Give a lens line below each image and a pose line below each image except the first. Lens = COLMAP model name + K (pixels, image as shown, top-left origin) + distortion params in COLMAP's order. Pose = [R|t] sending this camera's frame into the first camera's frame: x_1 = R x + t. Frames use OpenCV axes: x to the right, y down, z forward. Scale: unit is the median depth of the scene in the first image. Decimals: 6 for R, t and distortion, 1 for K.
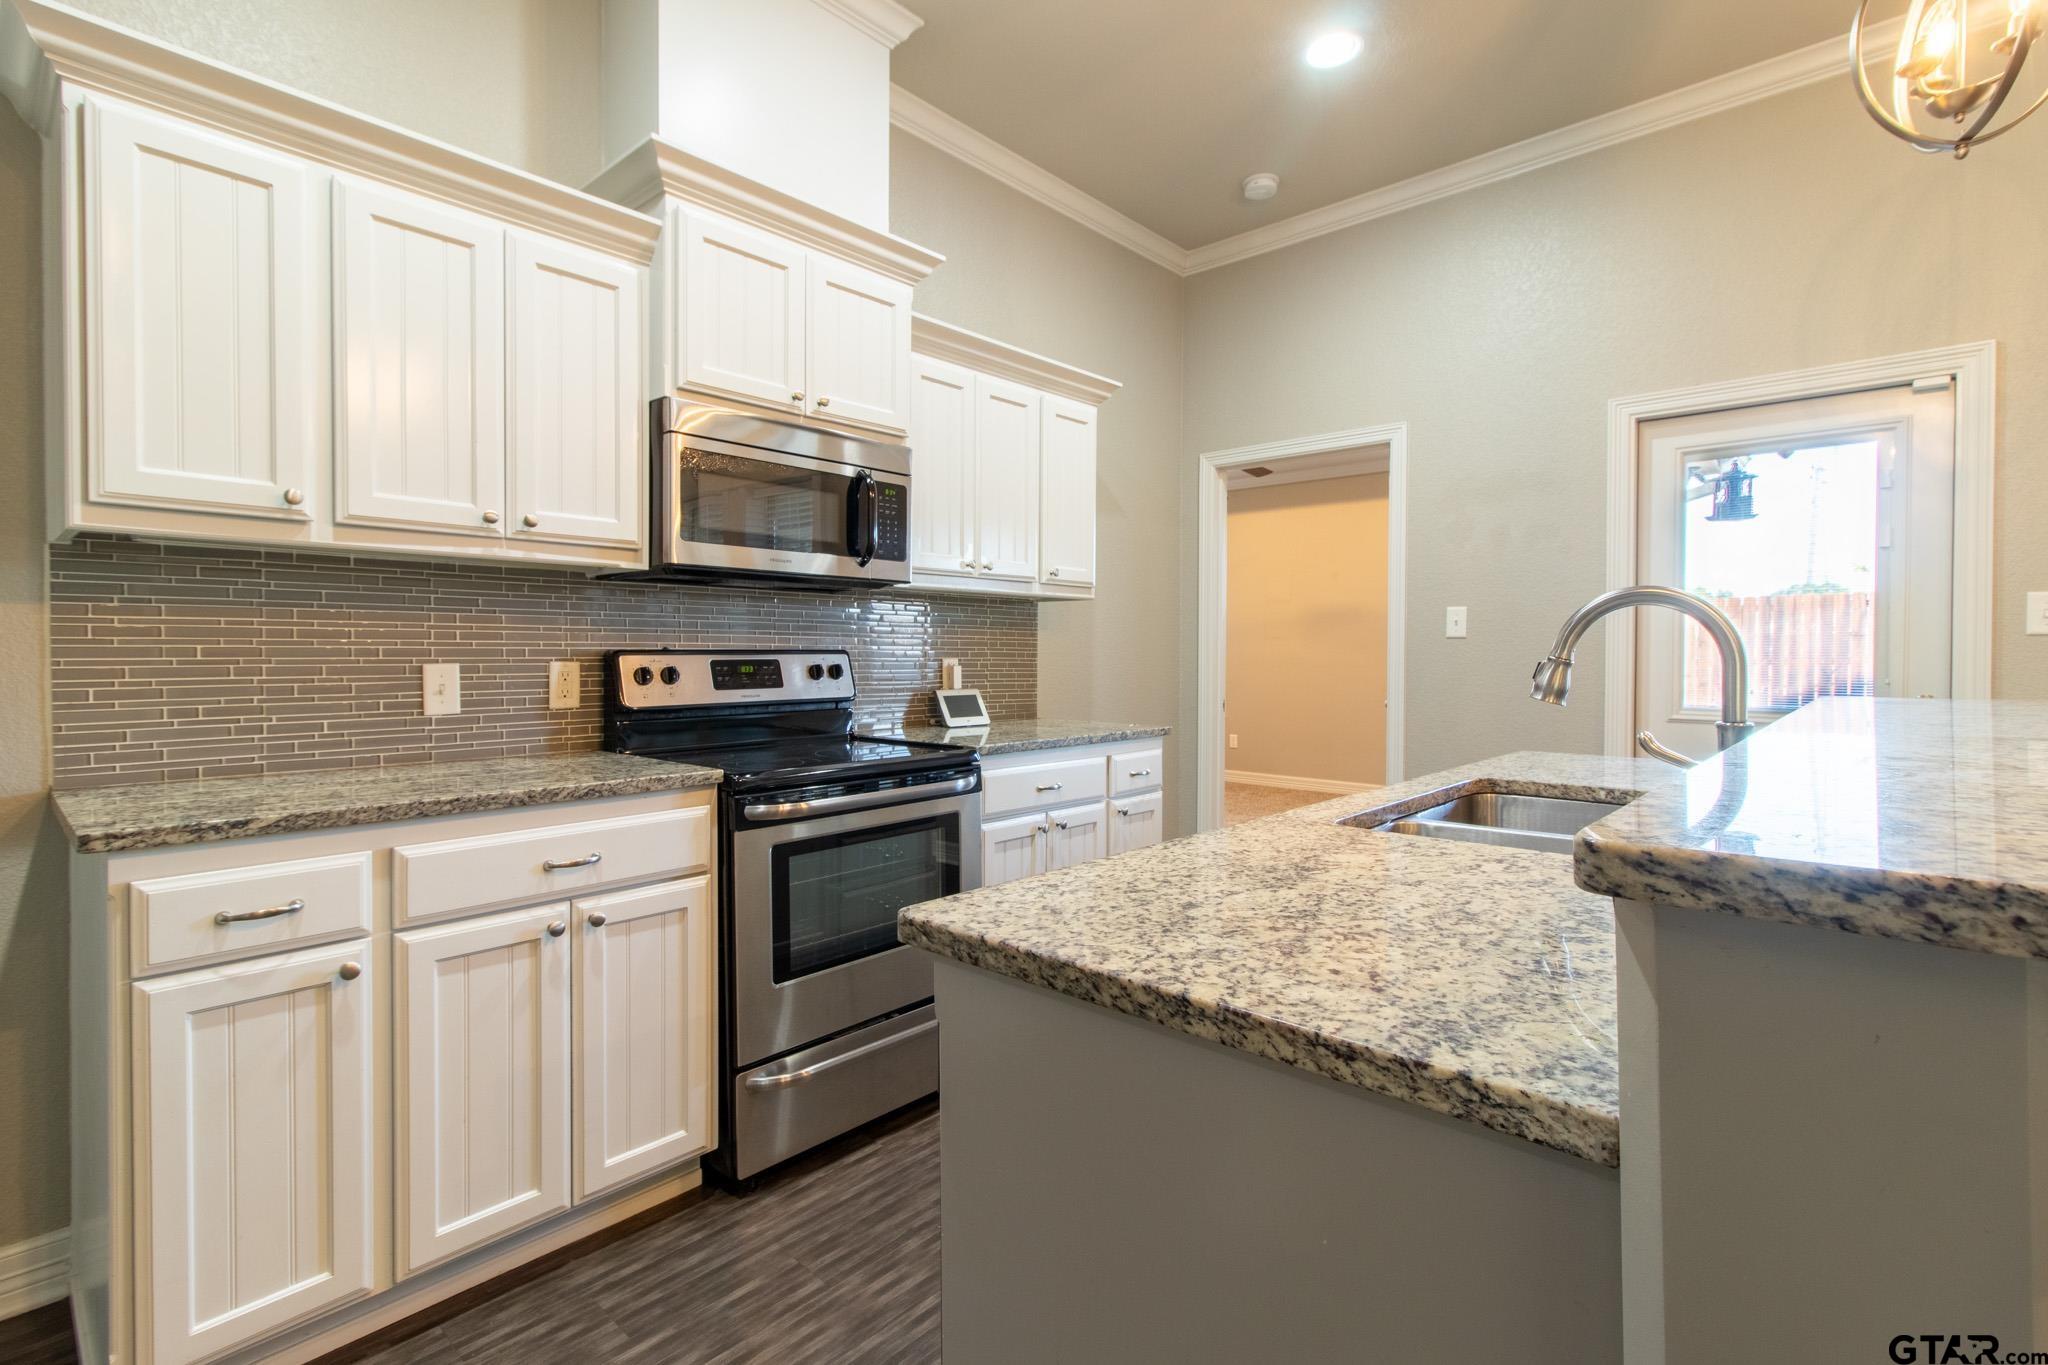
lens RADIAL K [[944.0, 0, 1020.1], [0, 944.0, 666.6], [0, 0, 1]] dist [0.006464, 0.000232]
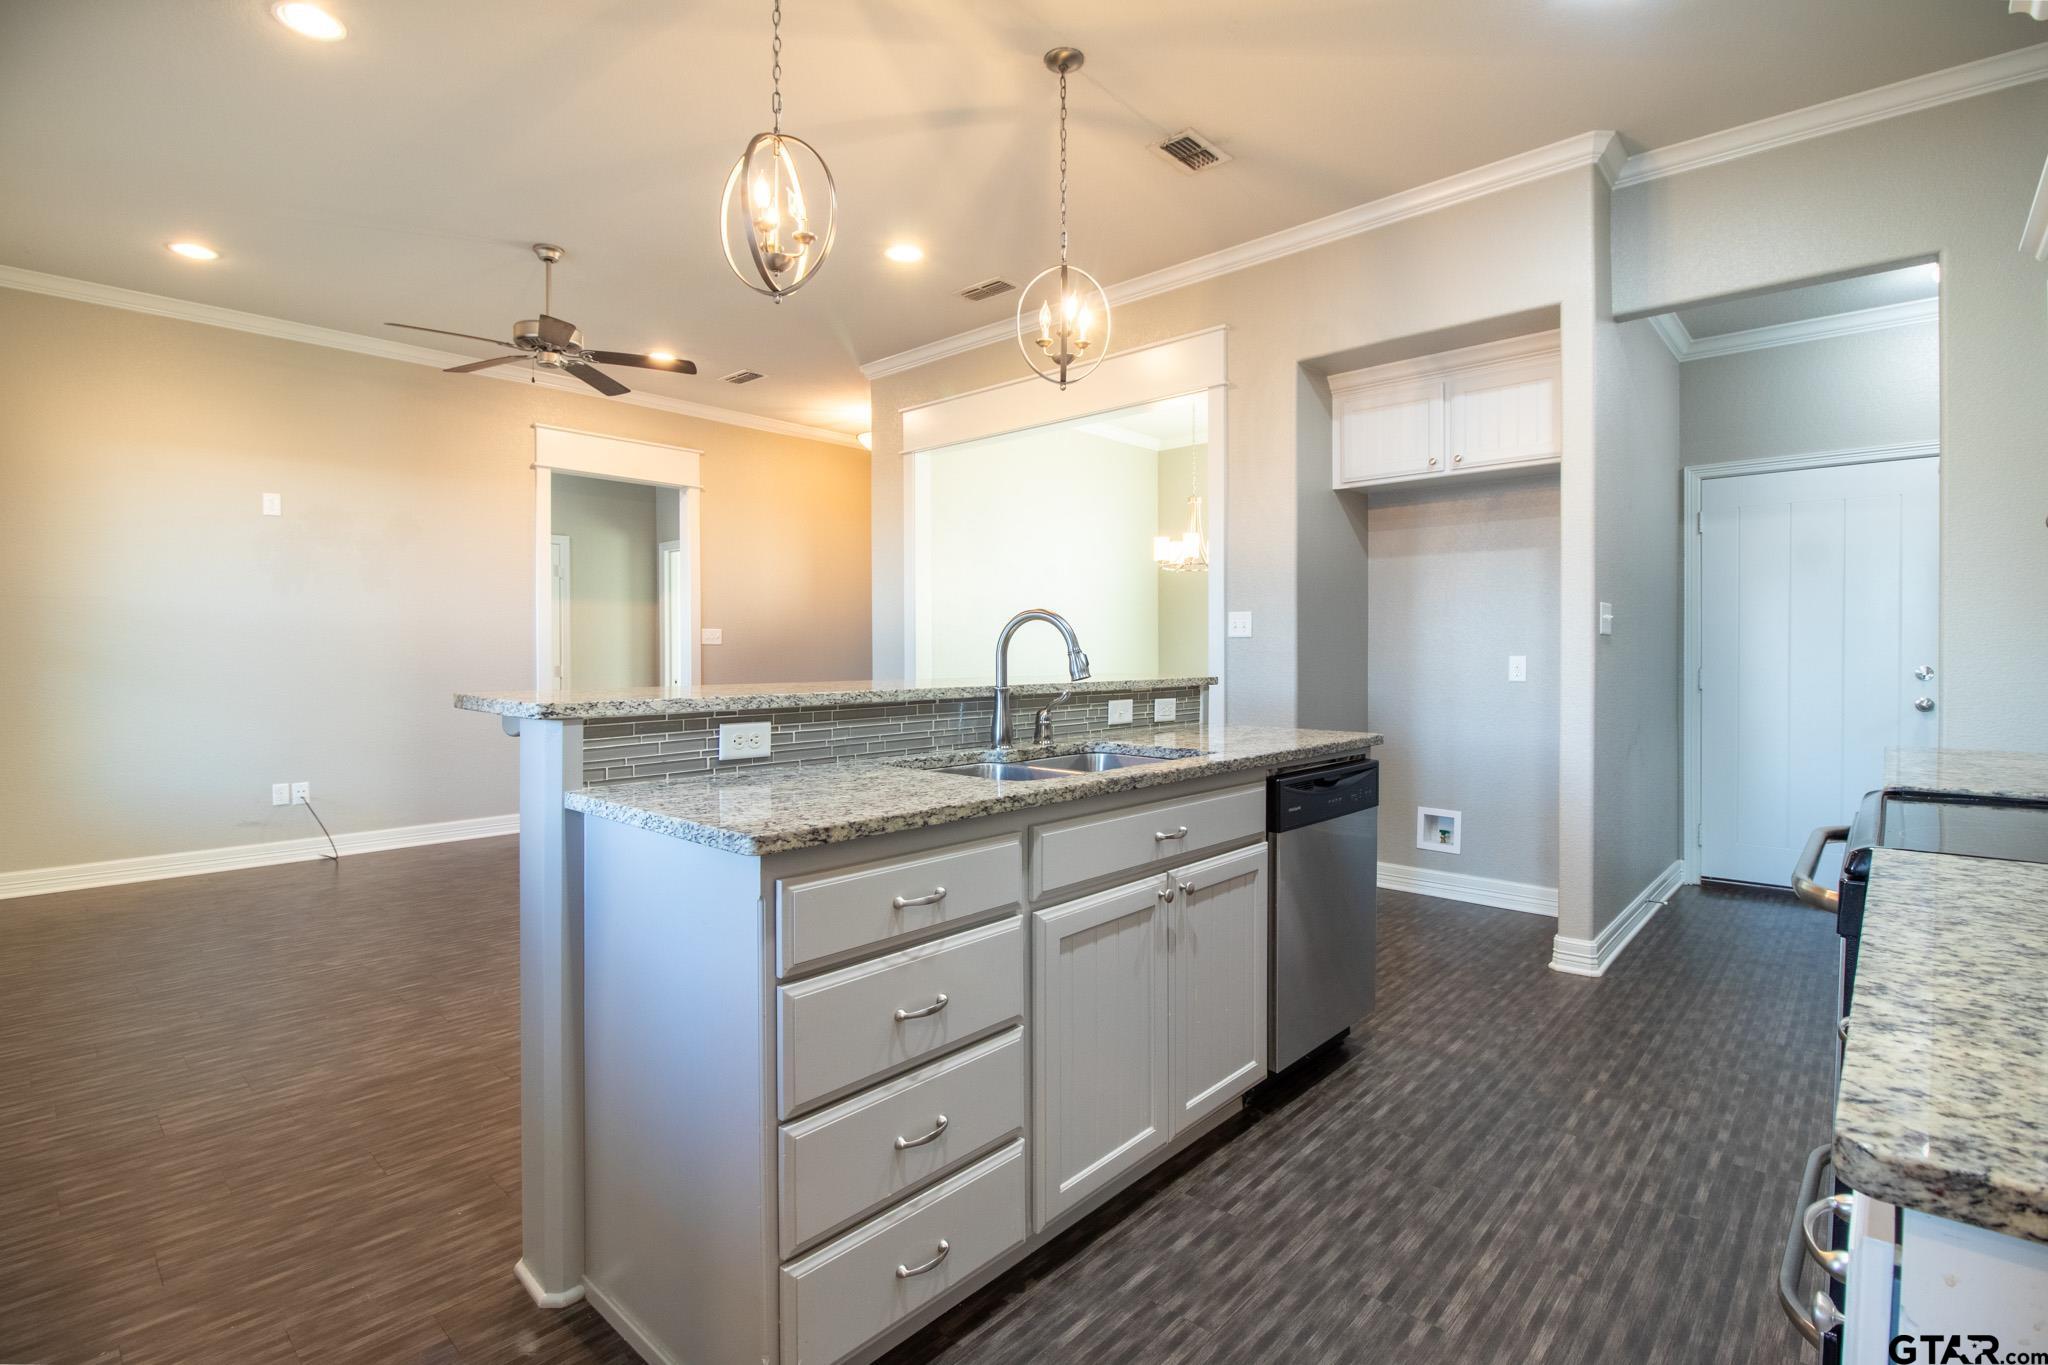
lens RADIAL K [[958.0, 0, 1025.7], [0, 958.0, 662.0], [0, 0, 1]] dist [-0.010470, -0.000909]
pose [[-0.999998, 0.000286, -0.002184, 0.434671], [0.000234, 0.999711, 0.024031, -0.019970], [0.002190, 0.024031, -0.999709, 1.722288]]
